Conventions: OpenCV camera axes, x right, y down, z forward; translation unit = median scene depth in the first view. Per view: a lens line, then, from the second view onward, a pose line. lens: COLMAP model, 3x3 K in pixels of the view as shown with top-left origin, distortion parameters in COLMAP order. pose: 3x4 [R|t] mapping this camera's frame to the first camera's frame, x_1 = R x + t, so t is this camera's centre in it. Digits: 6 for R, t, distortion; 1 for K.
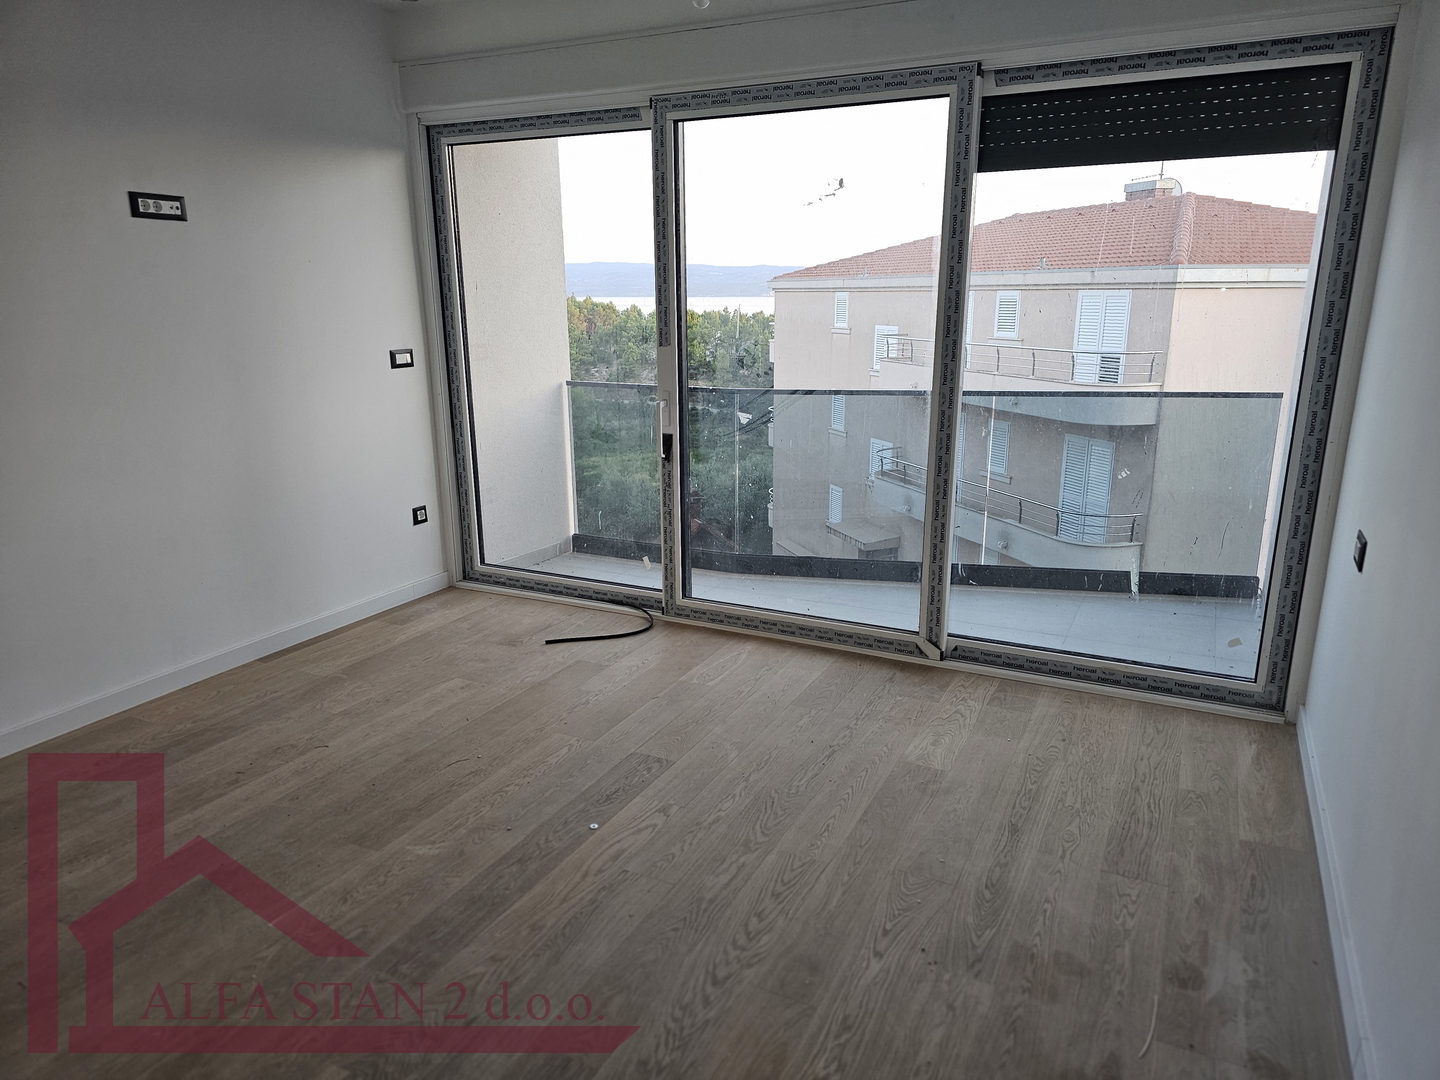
lens RADIAL K [[953.4, 0, 720.0], [0, 953.4, 540.0], [0, 0, 1]] dist [0.082252, -0.059203]
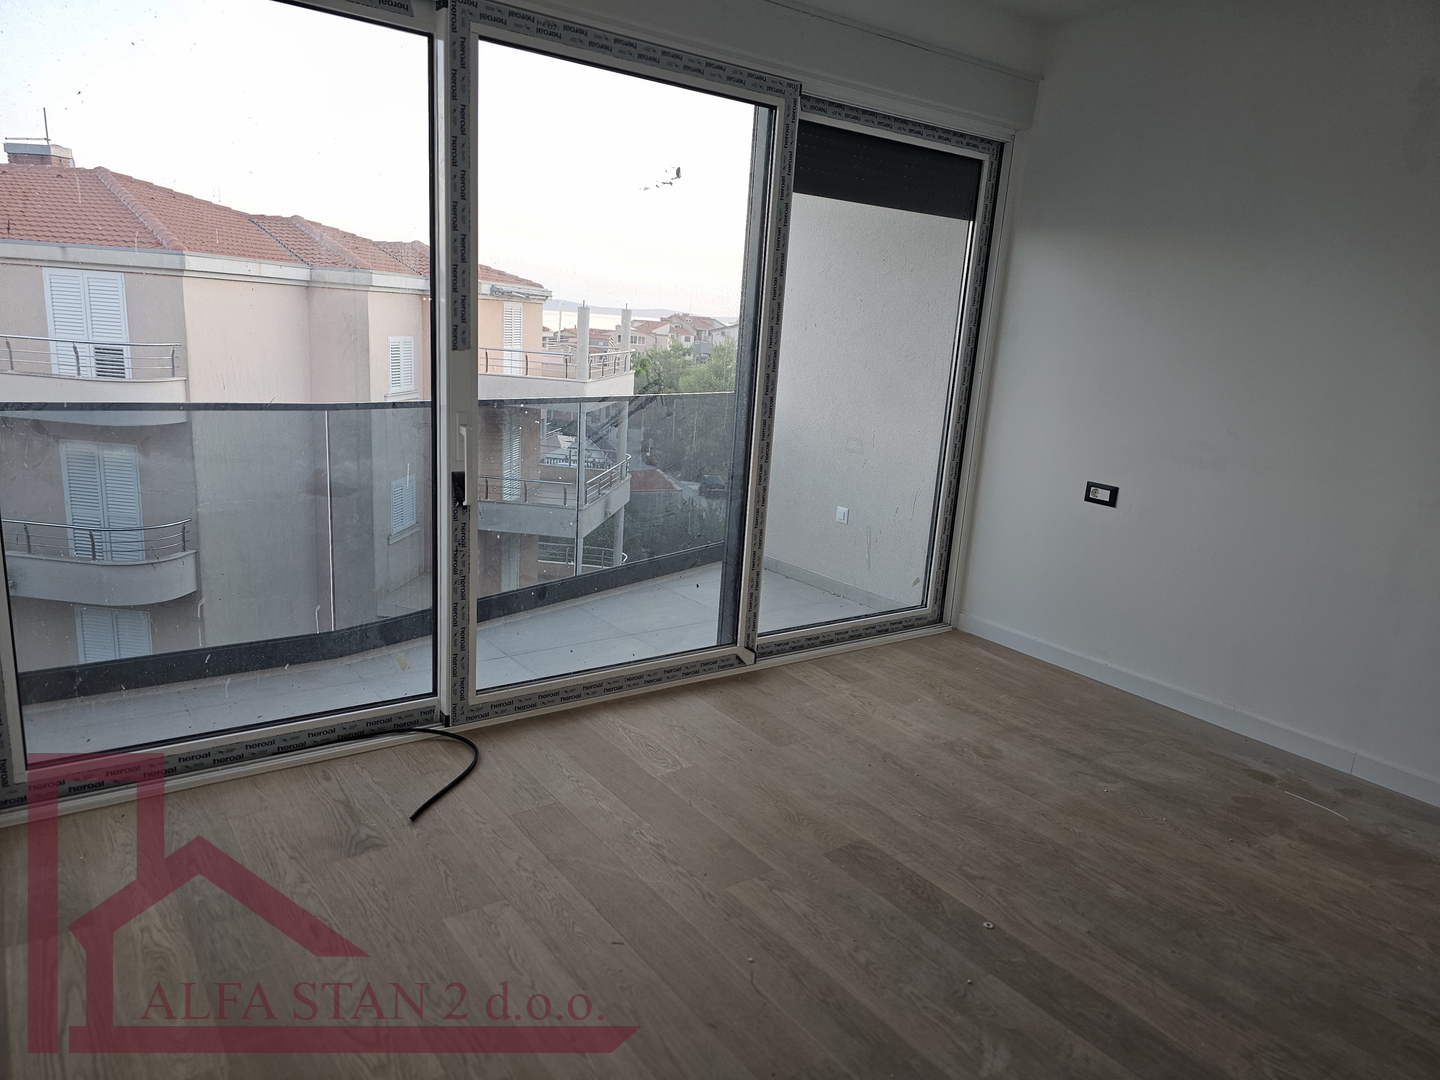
lens RADIAL K [[954.8, 0, 720.0], [0, 954.8, 540.0], [0, 0, 1]] dist [0.098767, -0.106687]
pose [[0.466431, -0.166989, 0.868652, -0.658269], [0.158013, 0.981953, 0.103923, -0.116568], [-0.870330, 0.088785, 0.484400, 0.535559]]
